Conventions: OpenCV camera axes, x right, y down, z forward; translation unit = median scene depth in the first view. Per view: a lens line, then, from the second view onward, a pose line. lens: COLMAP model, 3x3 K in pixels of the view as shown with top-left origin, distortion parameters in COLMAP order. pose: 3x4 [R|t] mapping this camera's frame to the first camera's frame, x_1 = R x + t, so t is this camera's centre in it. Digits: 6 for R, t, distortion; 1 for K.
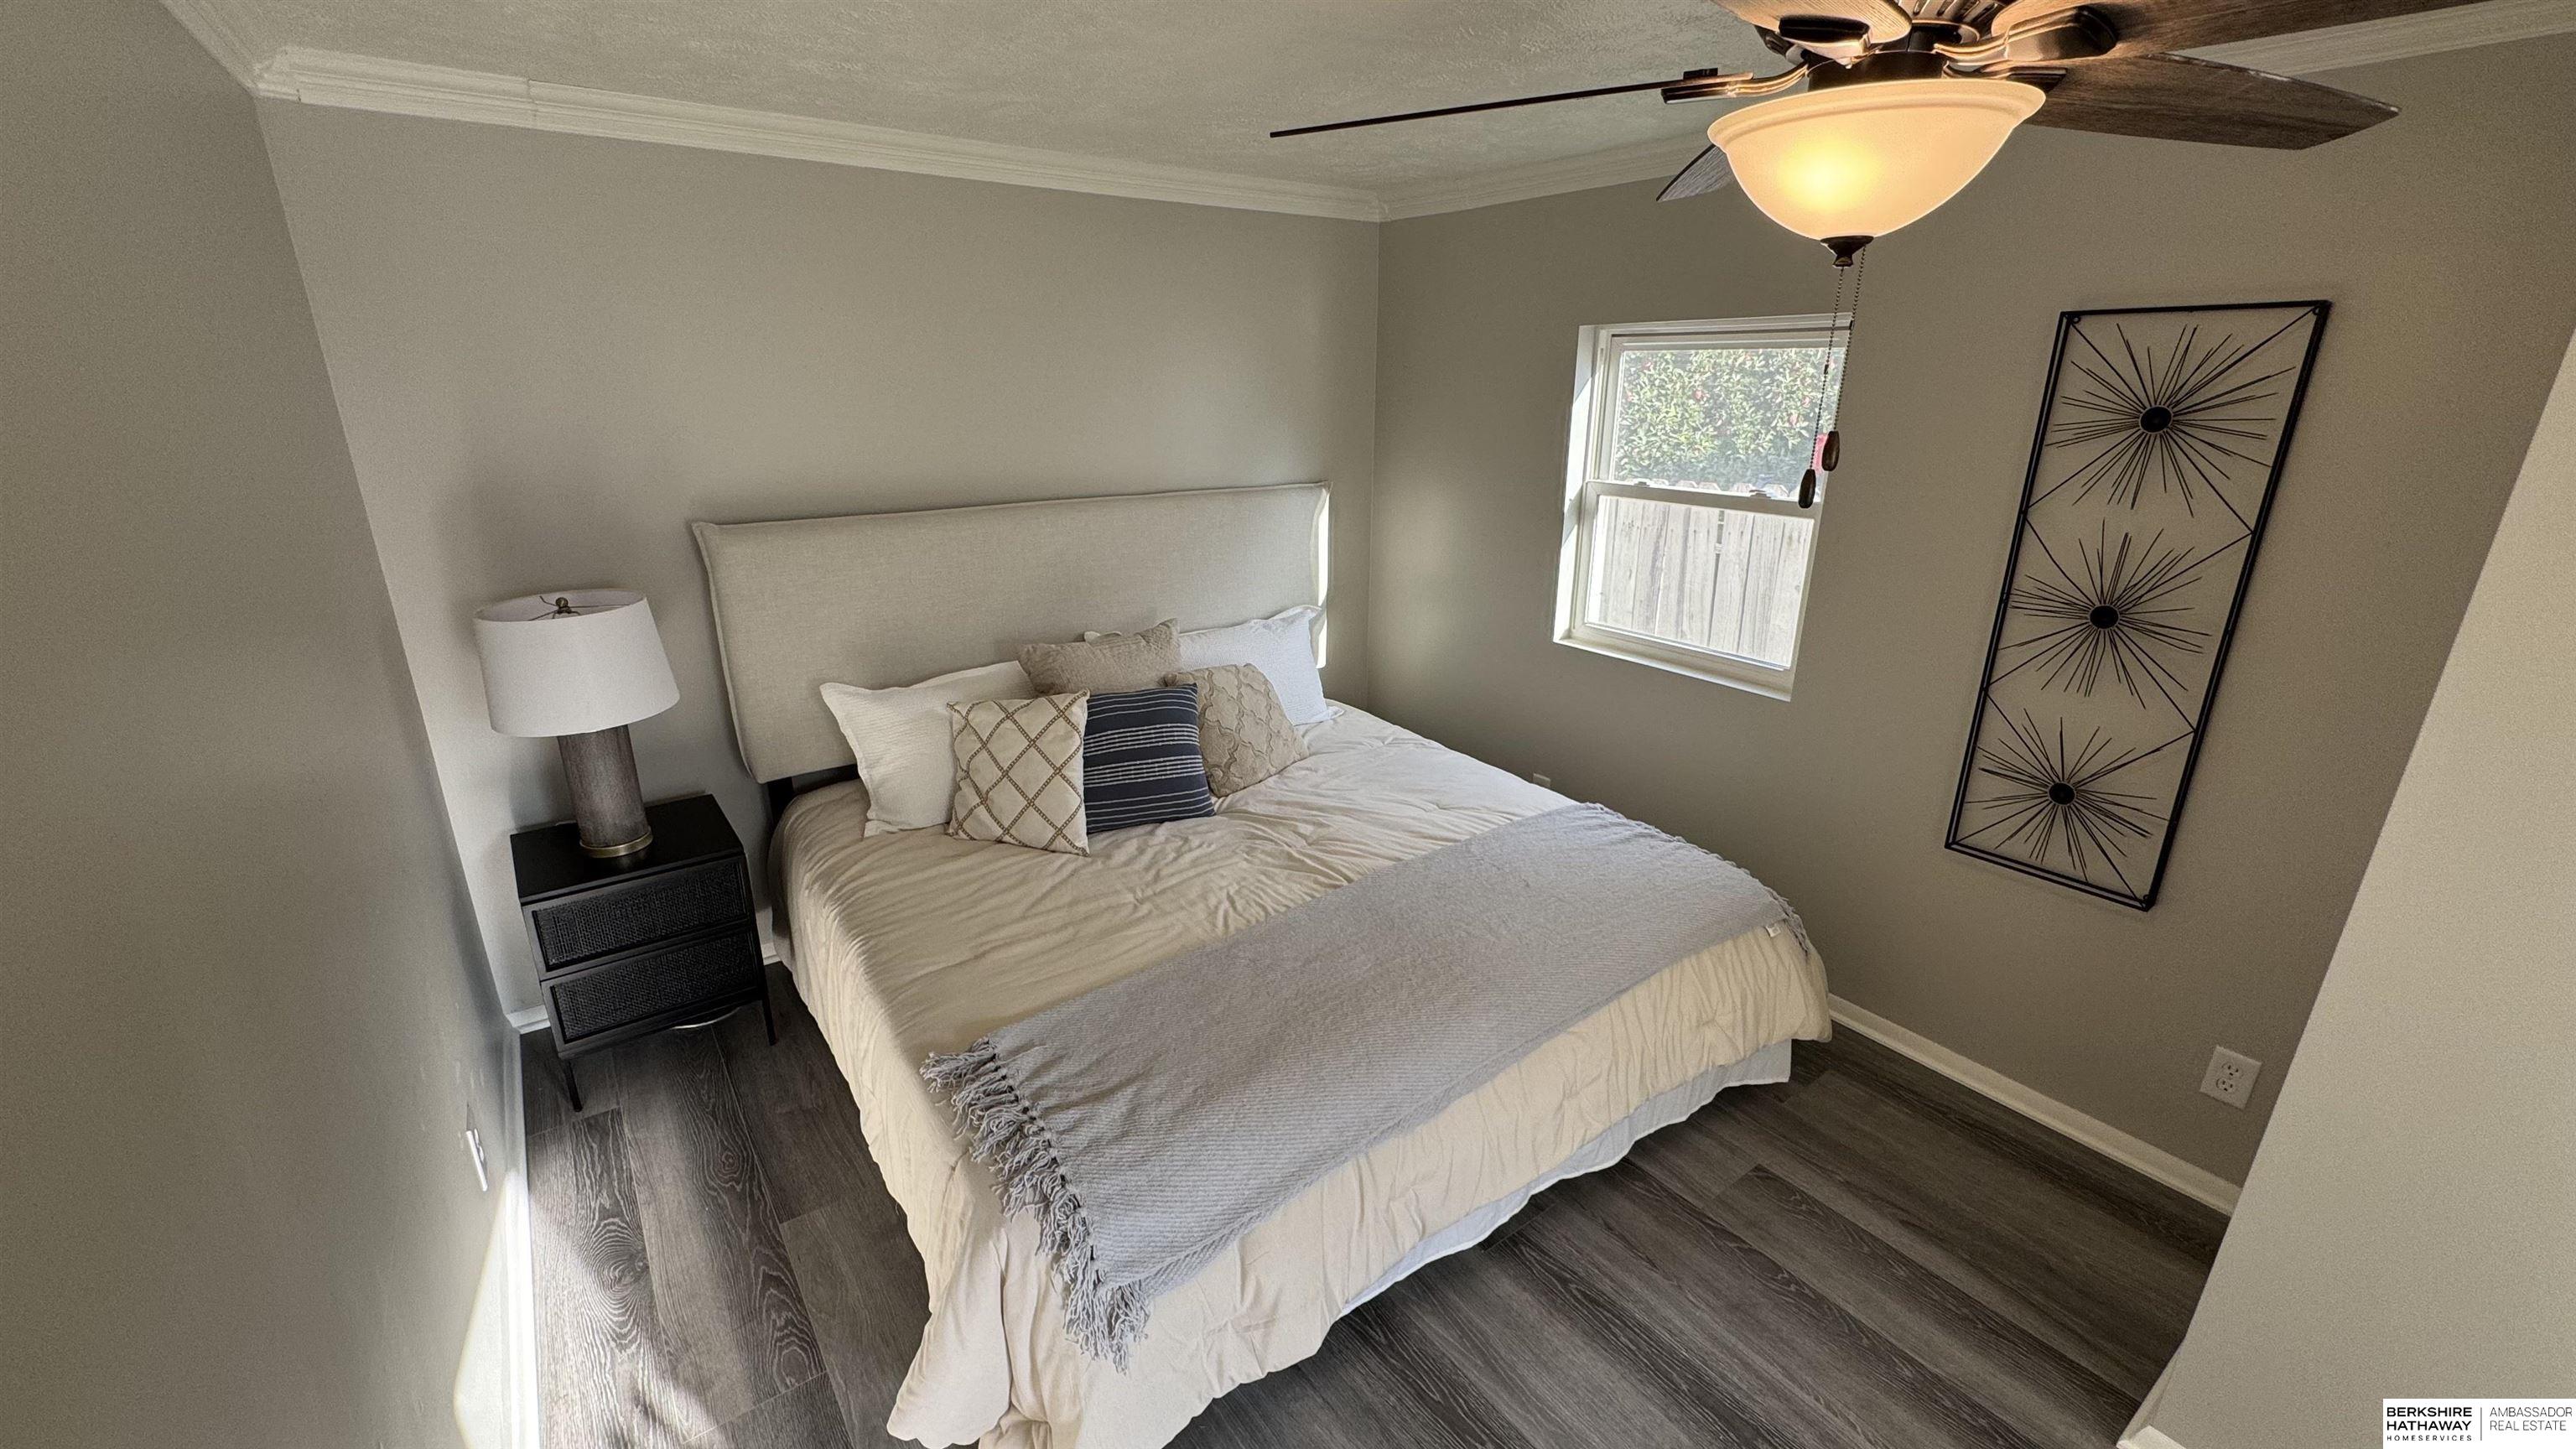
lens RADIAL K [[1031.6, 0, 1283.5], [0, 1031.6, 722.8], [0, 0, 1]] dist [-0.001470, -0.000335]
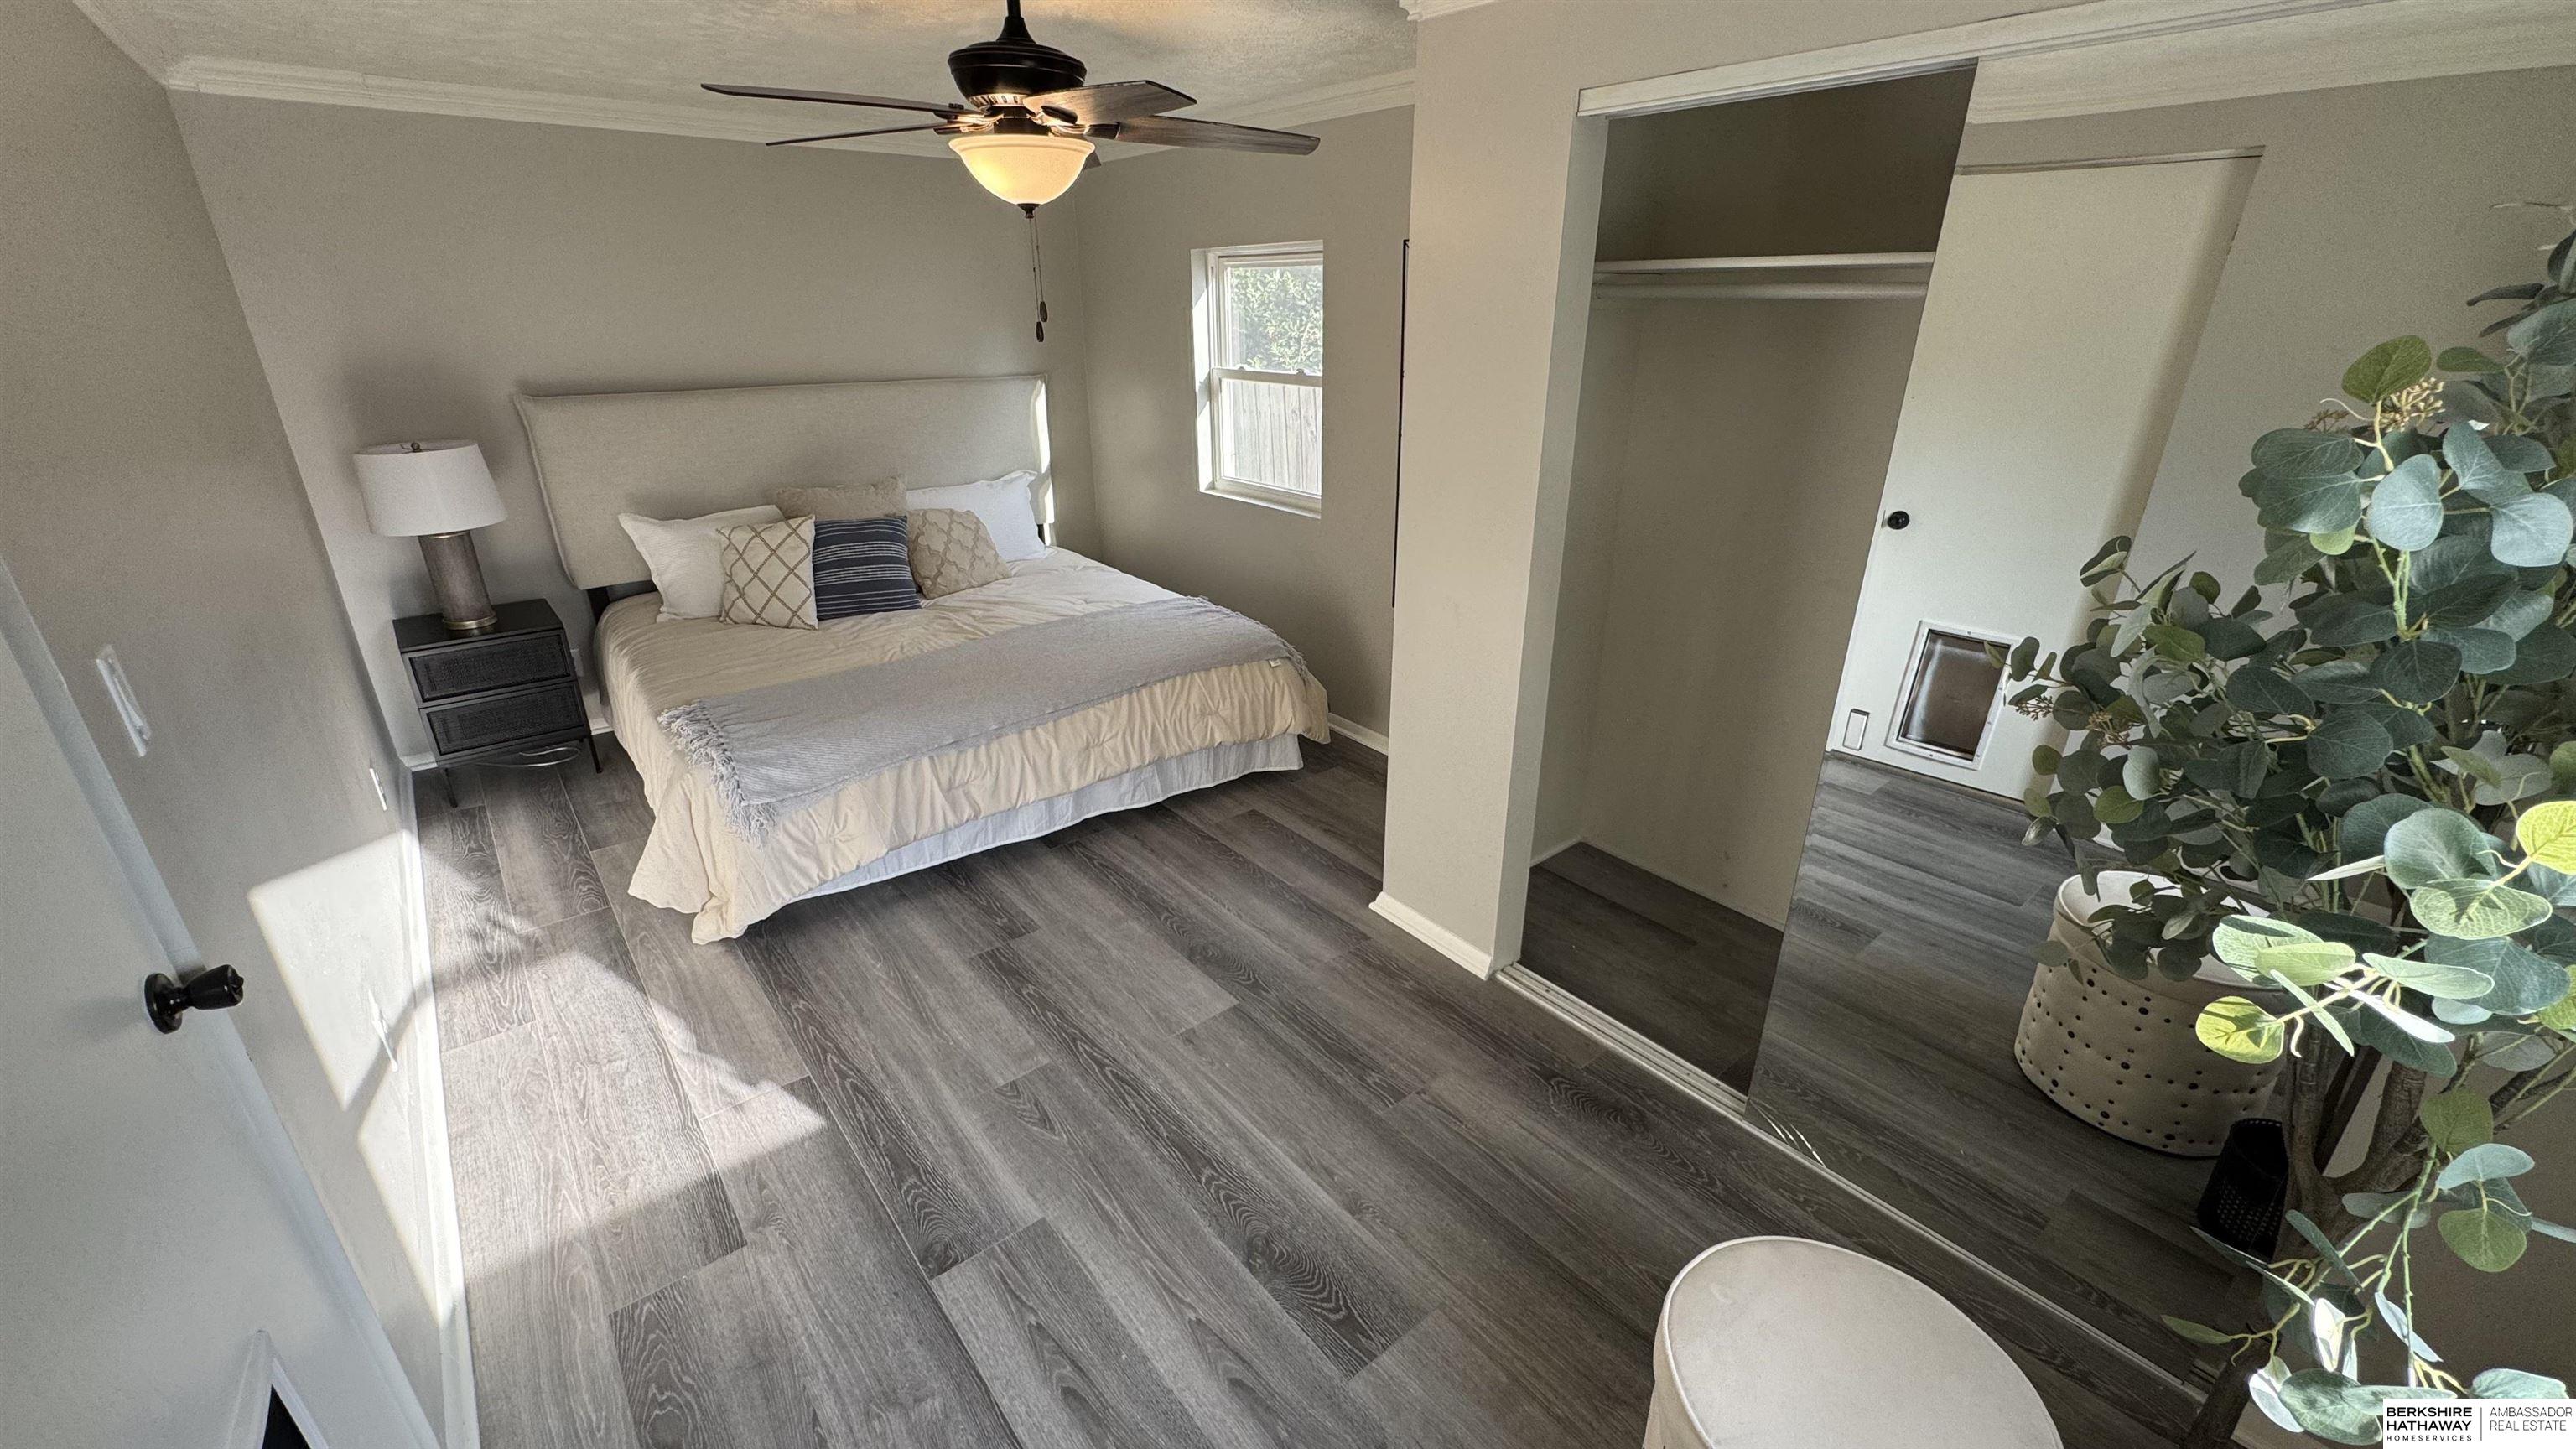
lens RADIAL K [[1031.6, 0, 1283.5], [0, 1031.6, 722.8], [0, 0, 1]] dist [-0.001470, -0.000335]
pose [[0.998319, -0.024861, 0.052361, 0.371324], [0.021614, 0.997862, 0.061685, 0.178701], [-0.053783, -0.060449, 0.996721, -0.456882]]
